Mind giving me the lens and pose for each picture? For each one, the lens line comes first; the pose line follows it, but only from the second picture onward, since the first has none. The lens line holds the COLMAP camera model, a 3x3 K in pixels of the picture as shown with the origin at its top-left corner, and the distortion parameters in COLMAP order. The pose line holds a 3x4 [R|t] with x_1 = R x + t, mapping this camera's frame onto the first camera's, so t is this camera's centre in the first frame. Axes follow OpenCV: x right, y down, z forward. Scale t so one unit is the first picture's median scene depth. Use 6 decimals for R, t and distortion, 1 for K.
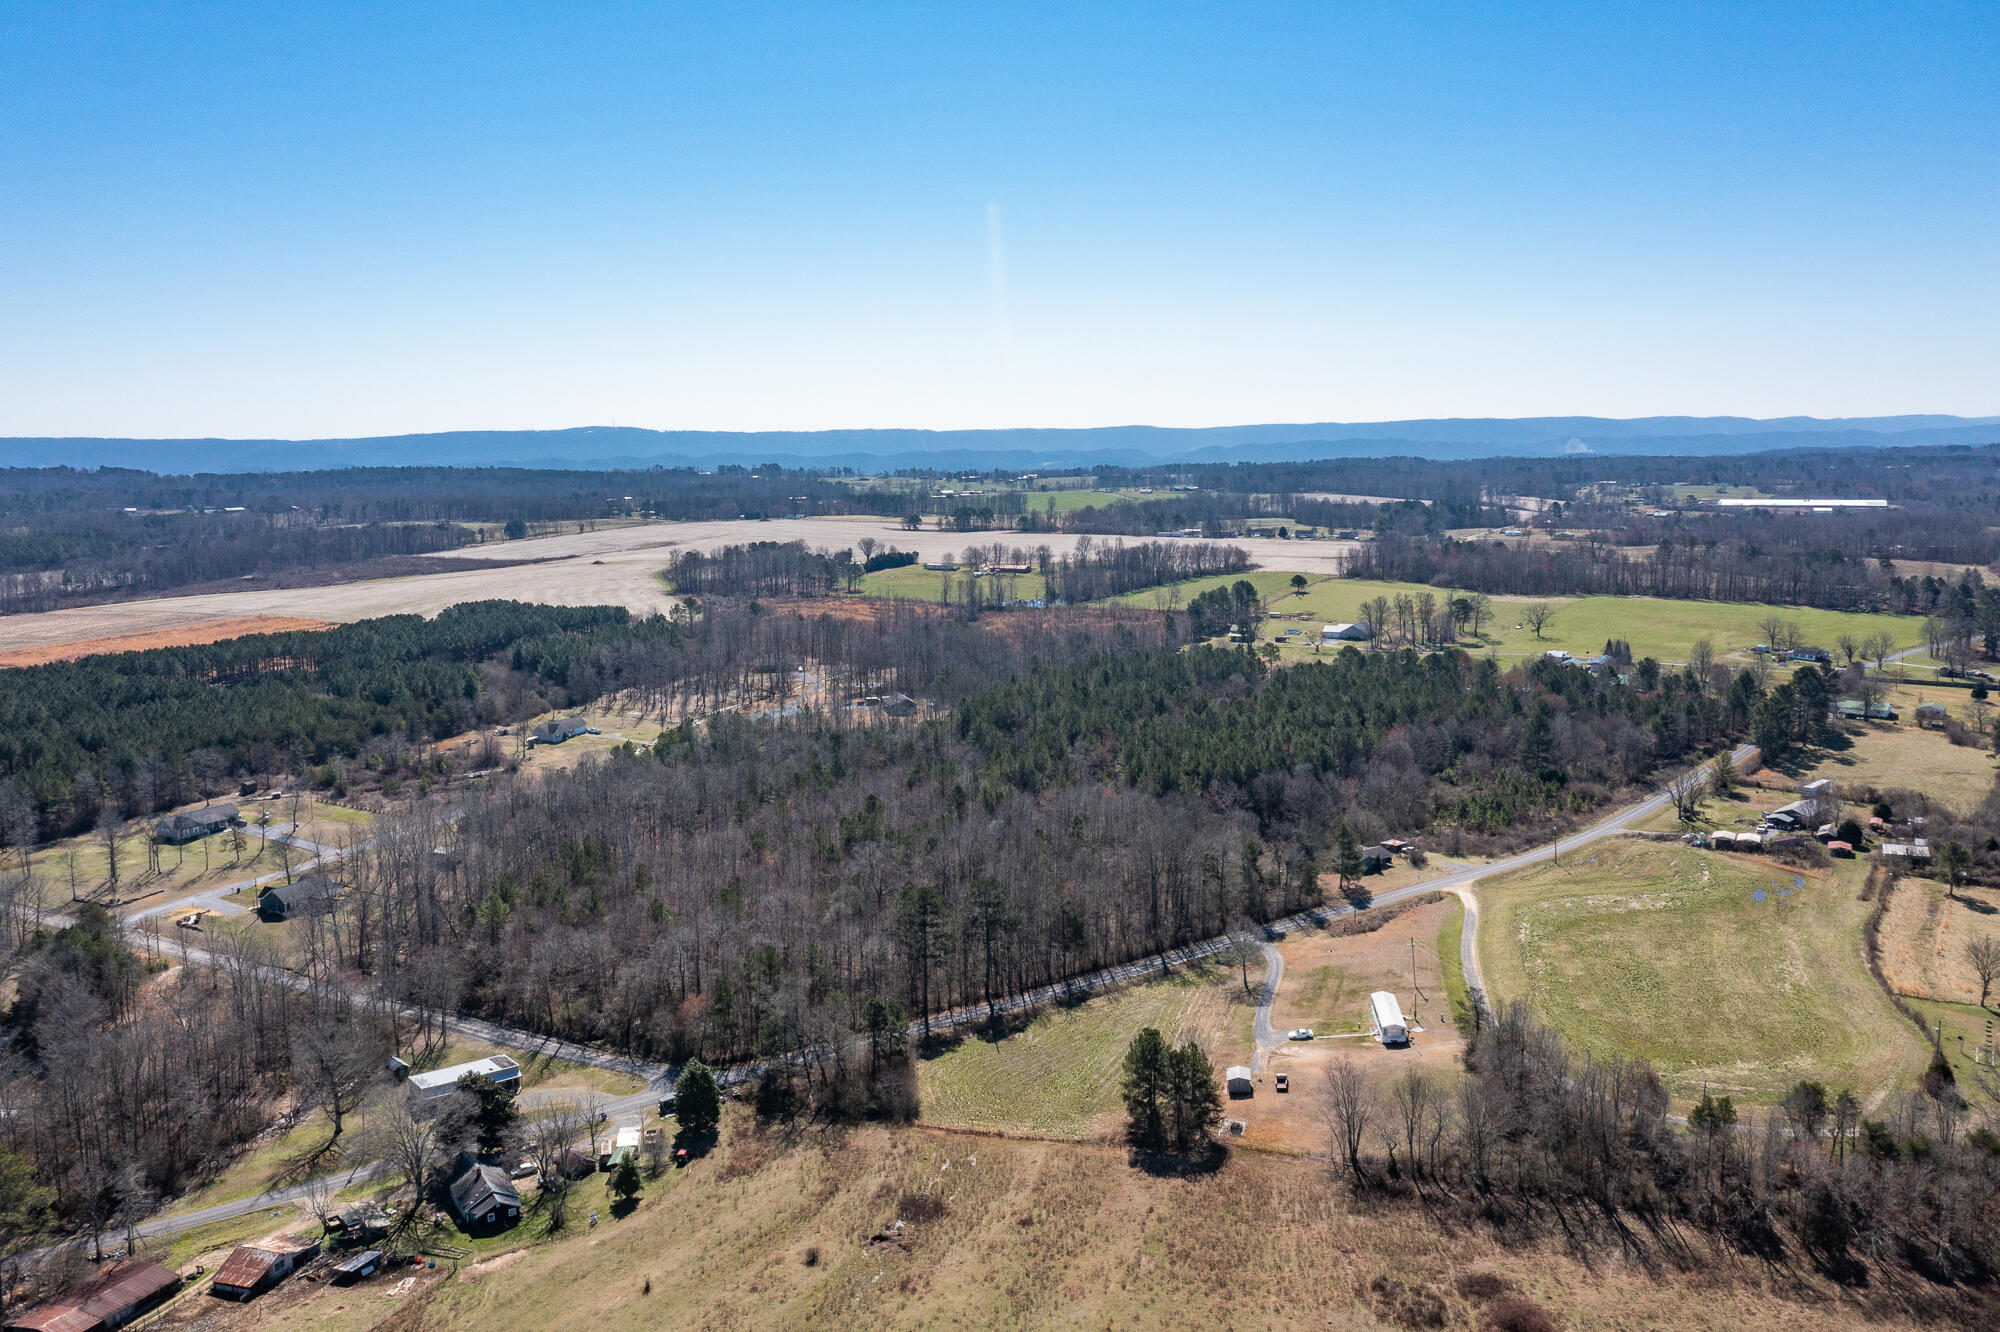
lens RADIAL K [[1617.8, 0, 1000.0], [0, 1617.8, 666.0], [0, 0, 1]] dist [0.001448, 0.010776]
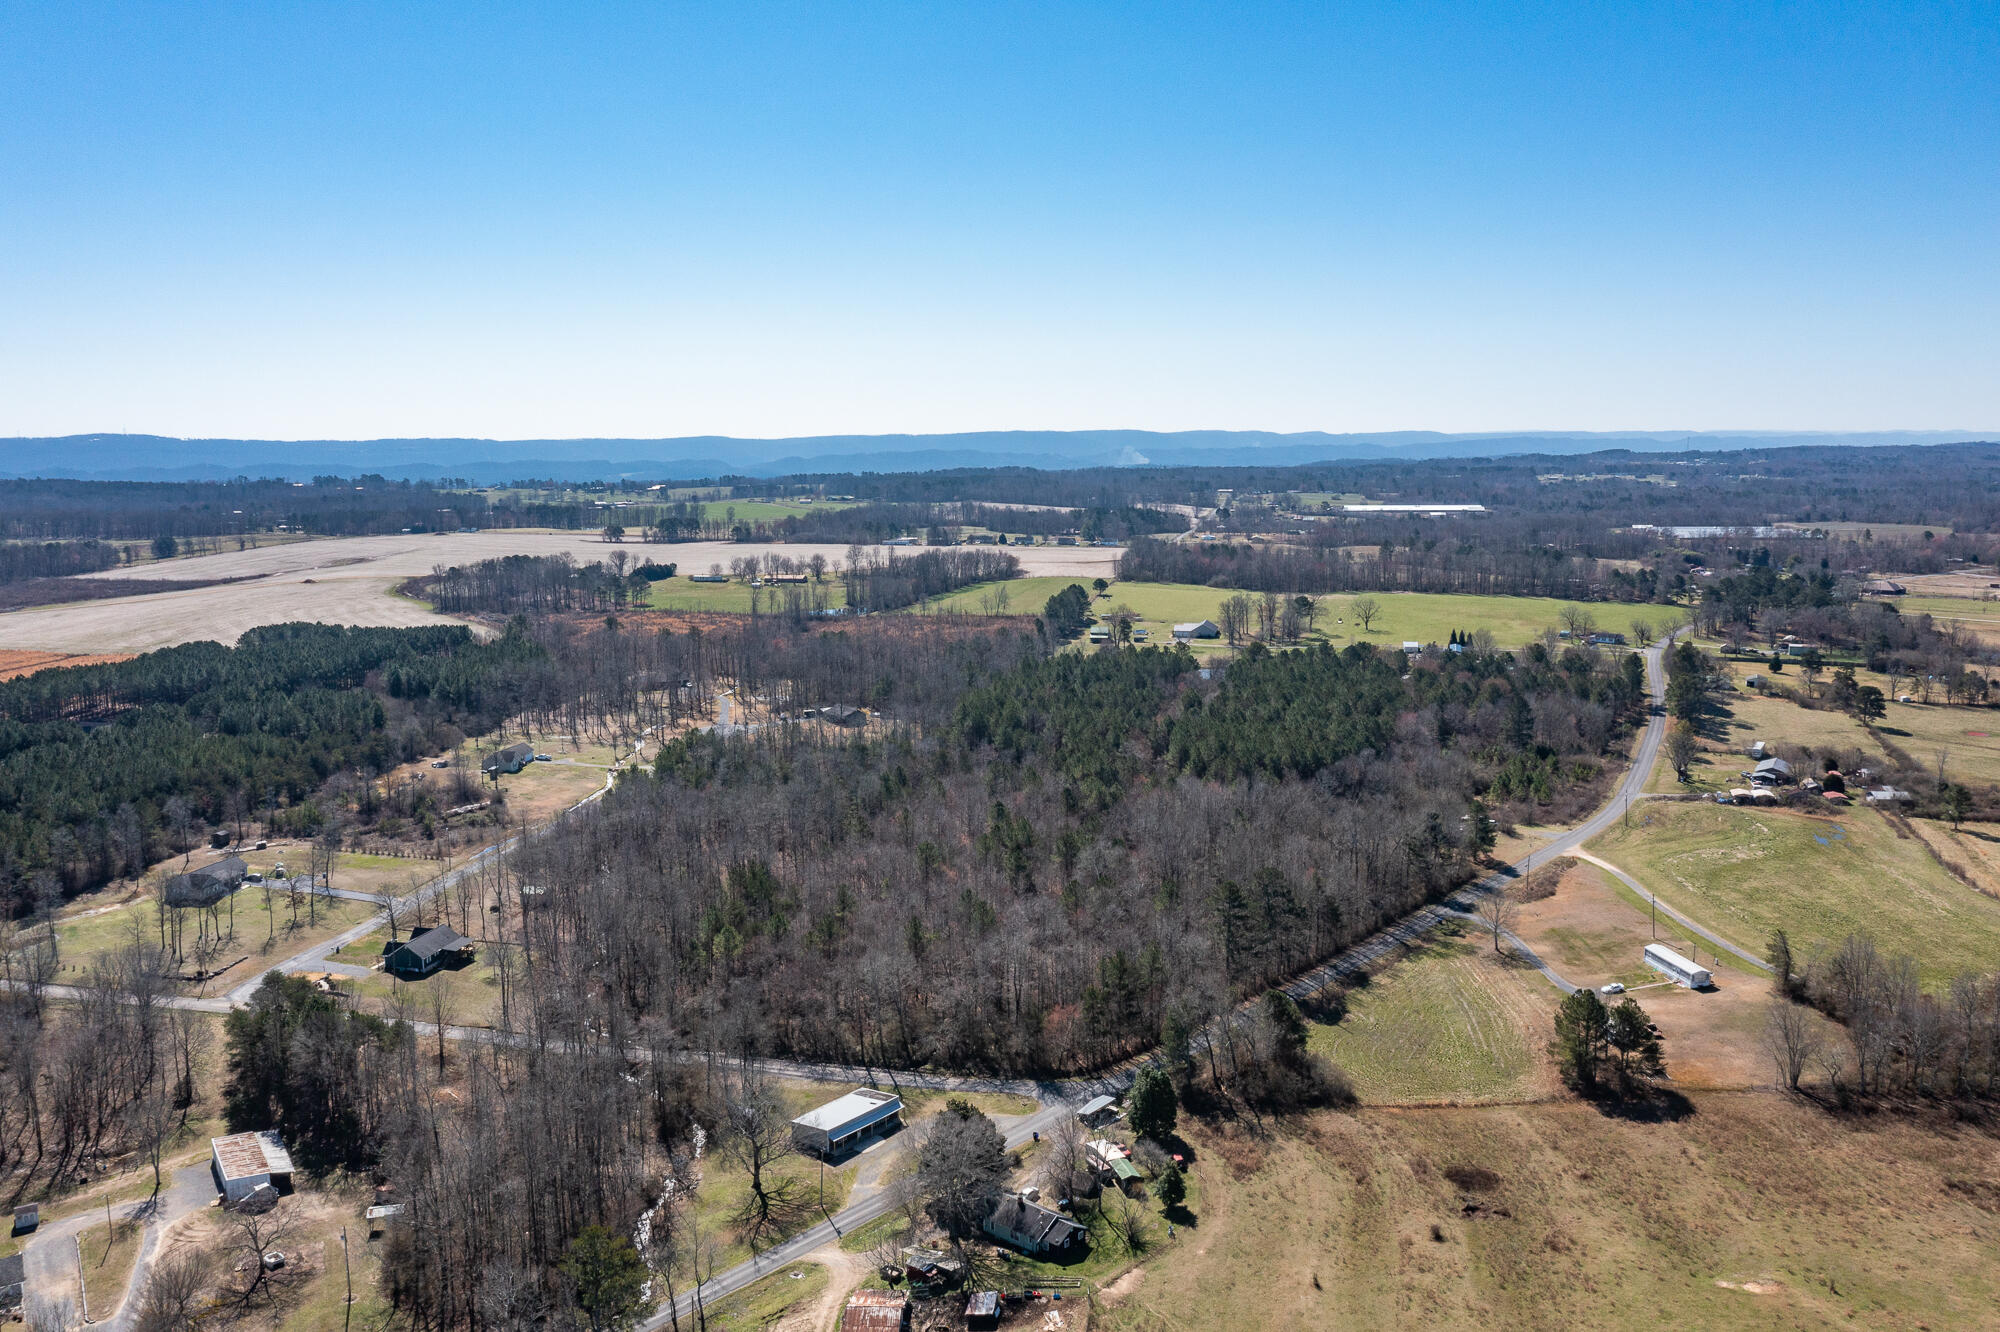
lens RADIAL K [[1613.4, 0, 1000.0], [0, 1613.4, 666.0], [0, 0, 1]] dist [-0.003348, 0.006207]
pose [[0.959532, -0.034330, 0.279498, -0.144170], [0.036152, 0.999345, -0.001363, -0.000910], [-0.279268, 0.011412, 0.960145, 0.019567]]
